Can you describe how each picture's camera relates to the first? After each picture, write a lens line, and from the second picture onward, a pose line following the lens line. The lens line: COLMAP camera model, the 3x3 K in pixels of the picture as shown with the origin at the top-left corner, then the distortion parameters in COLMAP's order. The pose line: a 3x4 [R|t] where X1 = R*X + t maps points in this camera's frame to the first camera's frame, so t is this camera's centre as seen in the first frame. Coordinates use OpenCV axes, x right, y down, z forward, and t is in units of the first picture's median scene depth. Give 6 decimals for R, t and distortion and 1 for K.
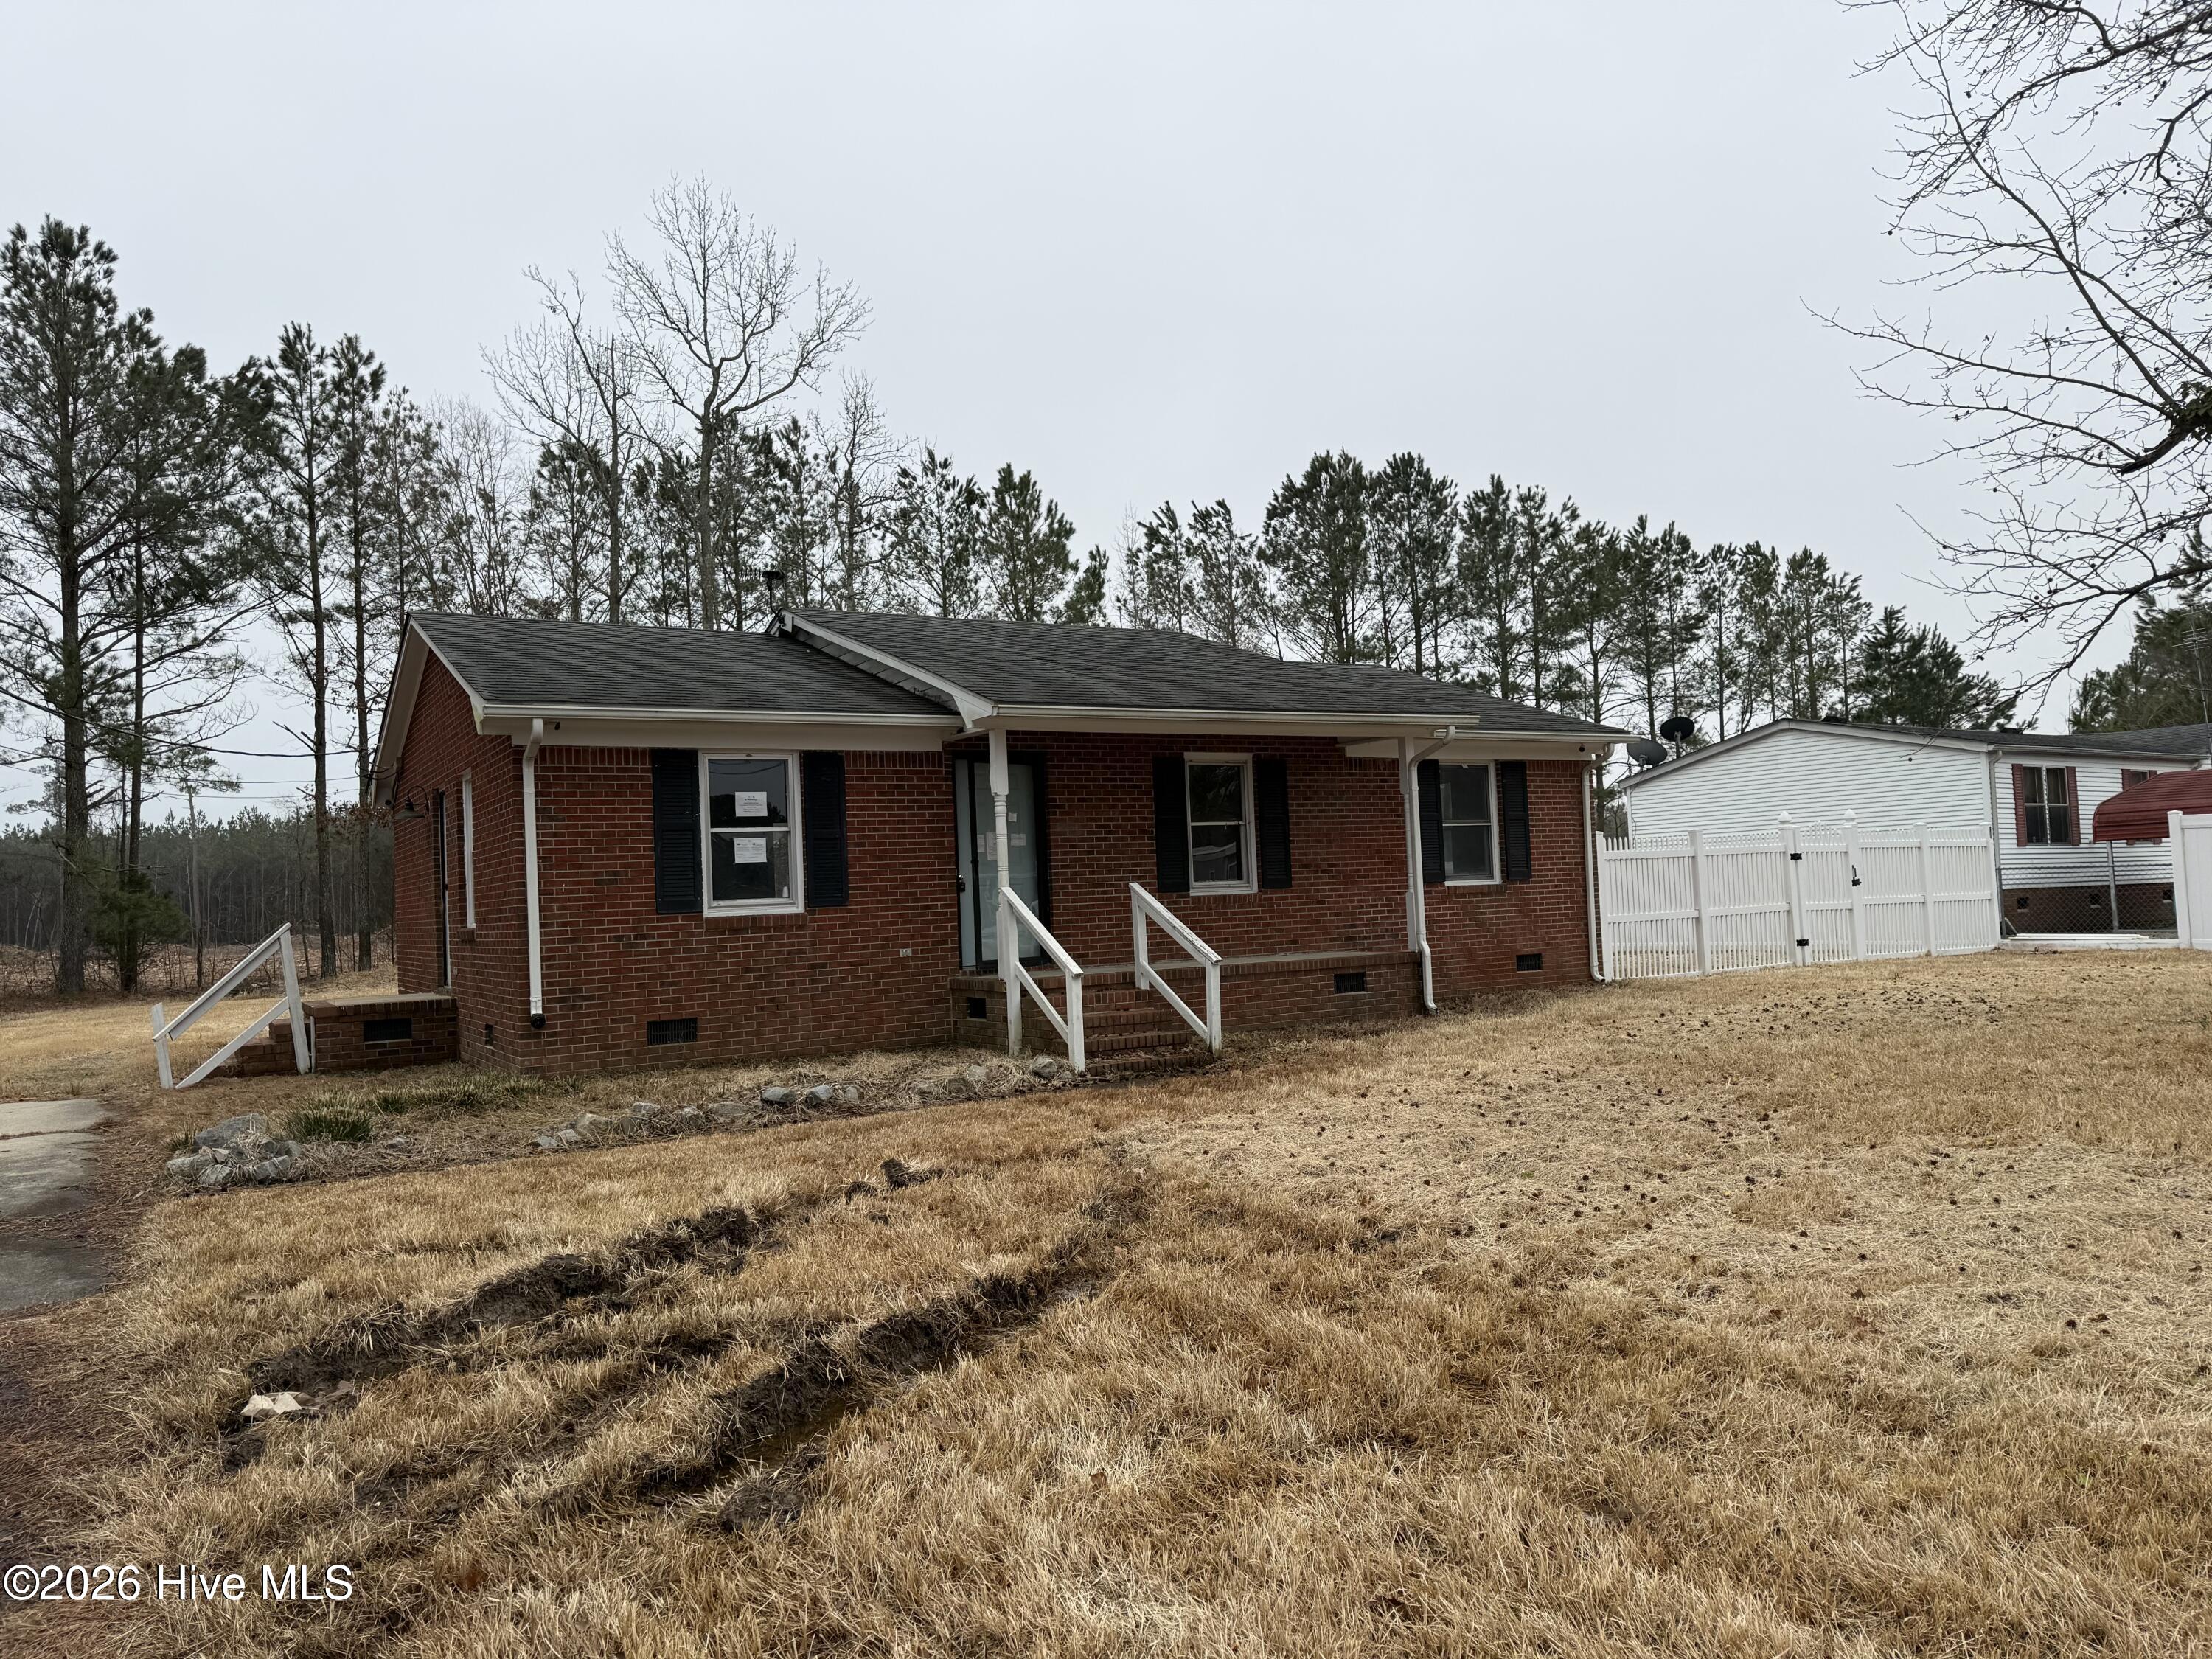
lens RADIAL K [[1570.4, 0, 1129.9], [0, 1570.4, 844.4], [0, 0, 1]] dist [0.055286, -0.015735]
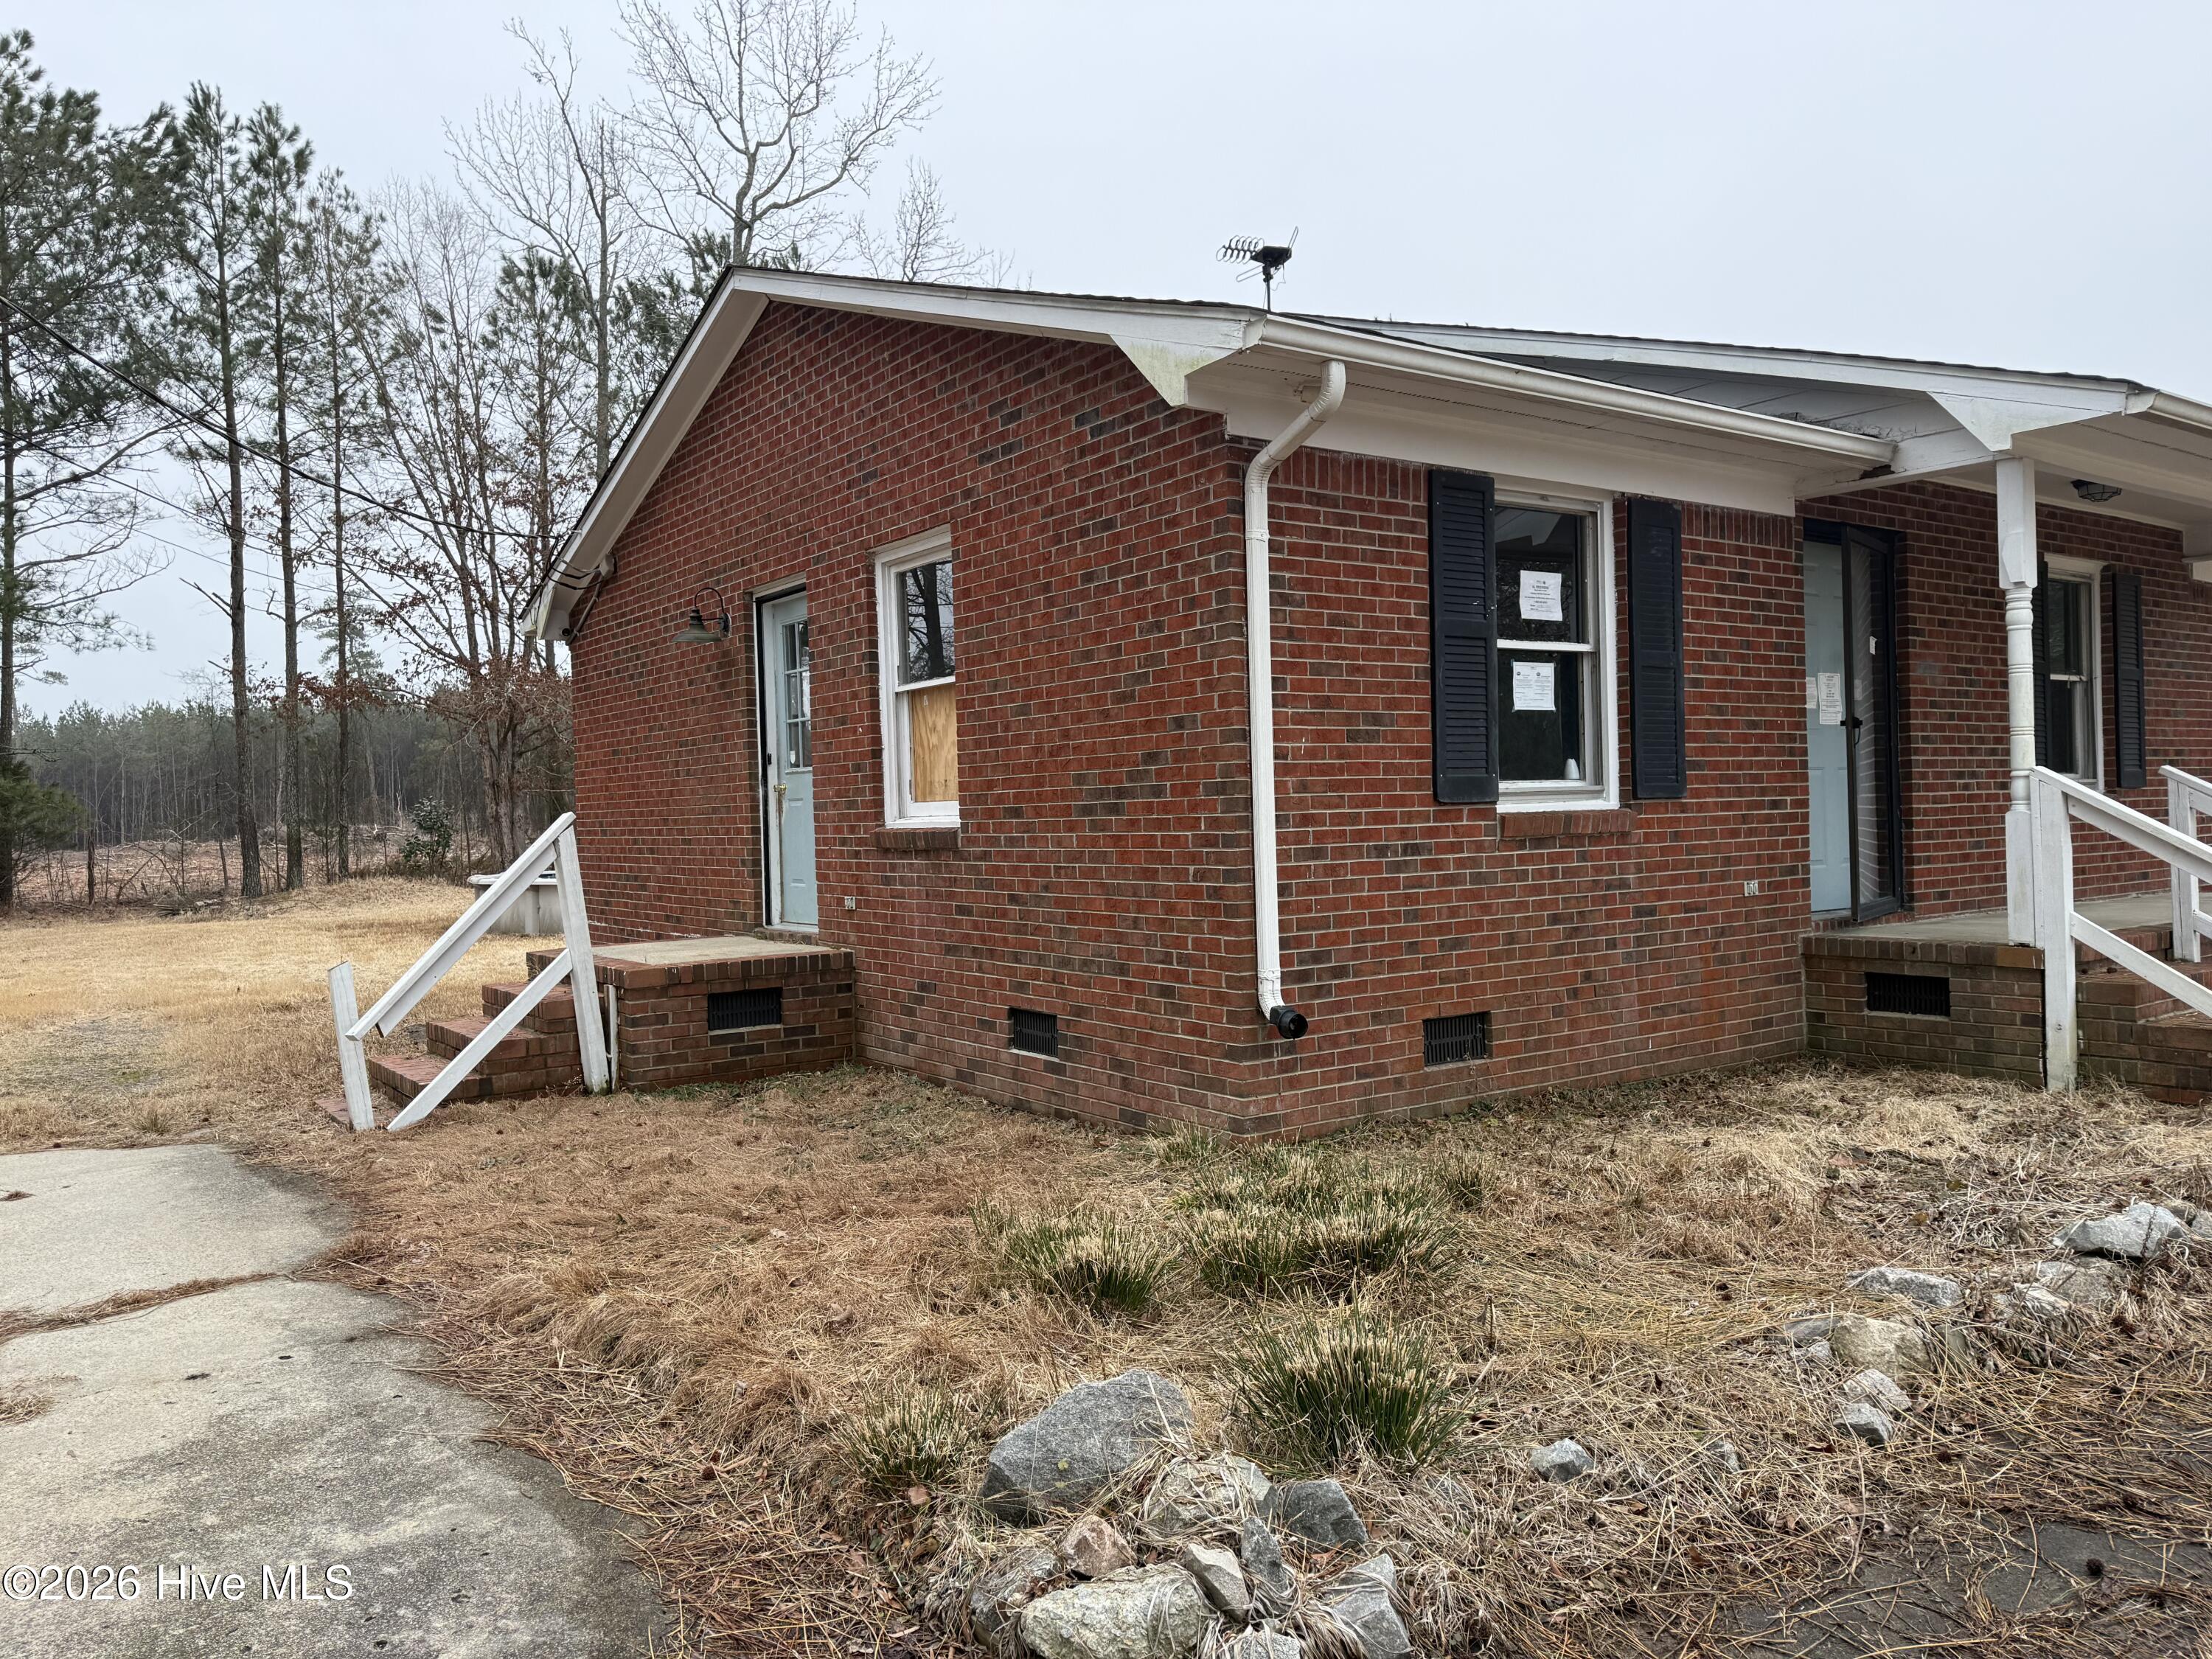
lens RADIAL K [[1570.4, 0, 1082.8], [0, 1570.4, 817.3], [0, 0, 1]] dist [0.055286, -0.015735]
pose [[0.997316, 0.016505, 0.071335, -0.134590], [-0.018667, 0.999383, 0.029742, 0.010779], [-0.070801, -0.030993, 0.997009, 0.154897]]
